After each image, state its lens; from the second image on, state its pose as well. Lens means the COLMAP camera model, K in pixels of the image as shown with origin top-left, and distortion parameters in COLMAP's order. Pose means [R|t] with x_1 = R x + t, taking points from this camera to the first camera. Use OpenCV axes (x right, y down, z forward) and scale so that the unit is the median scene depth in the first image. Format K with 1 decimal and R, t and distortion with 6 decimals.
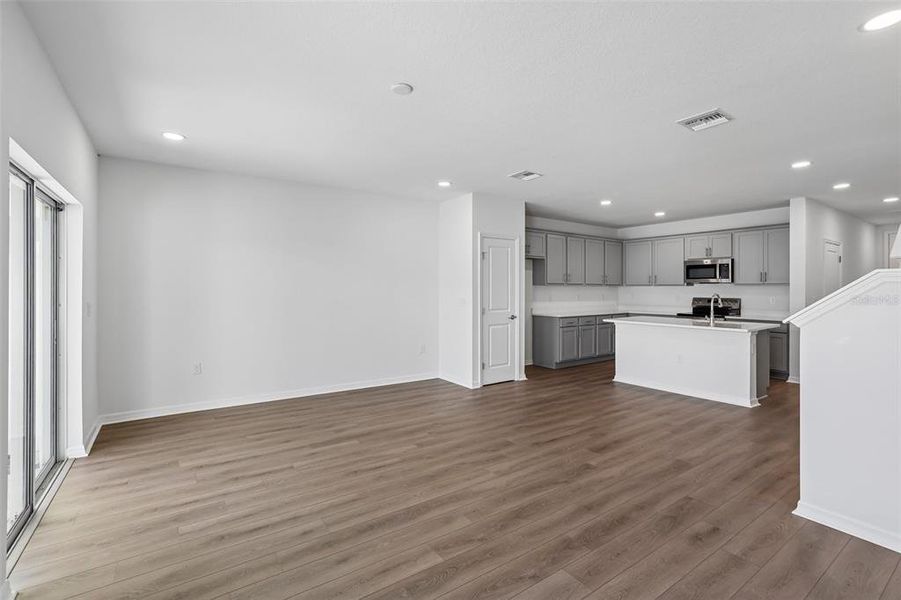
lens RADIAL K [[406.1, 0, 448.0], [0, 406.1, 294.9], [0, 0, 1]] dist [-0.012527, 0.001922]
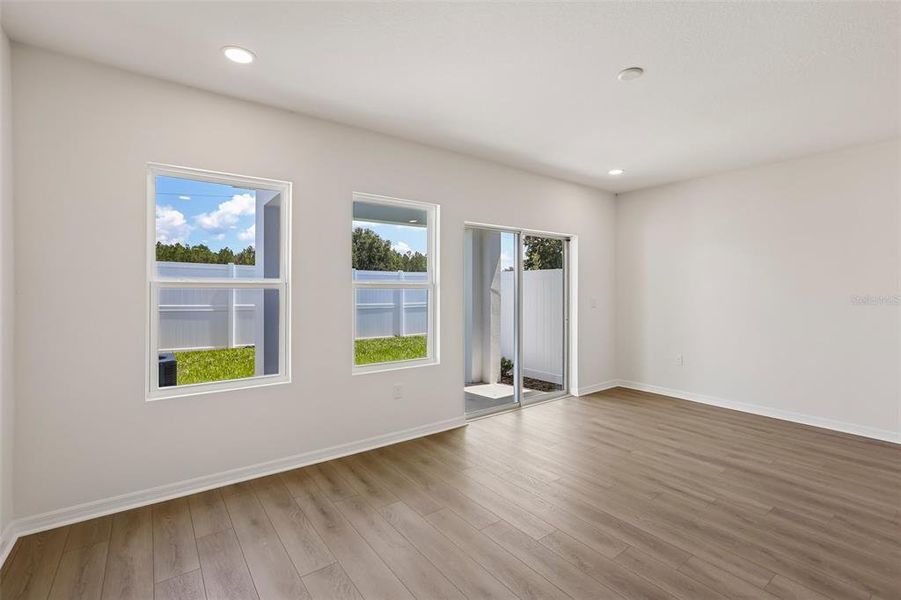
lens RADIAL K [[406.1, 0, 448.4], [0, 406.1, 280.5], [0, 0, 1]] dist [-0.012527, 0.001922]
pose [[0.041174, -0.023616, -0.998873, 0.613335], [-0.013786, 0.999612, -0.024202, -0.000153], [0.999057, 0.014767, 0.040832, 0.410628]]
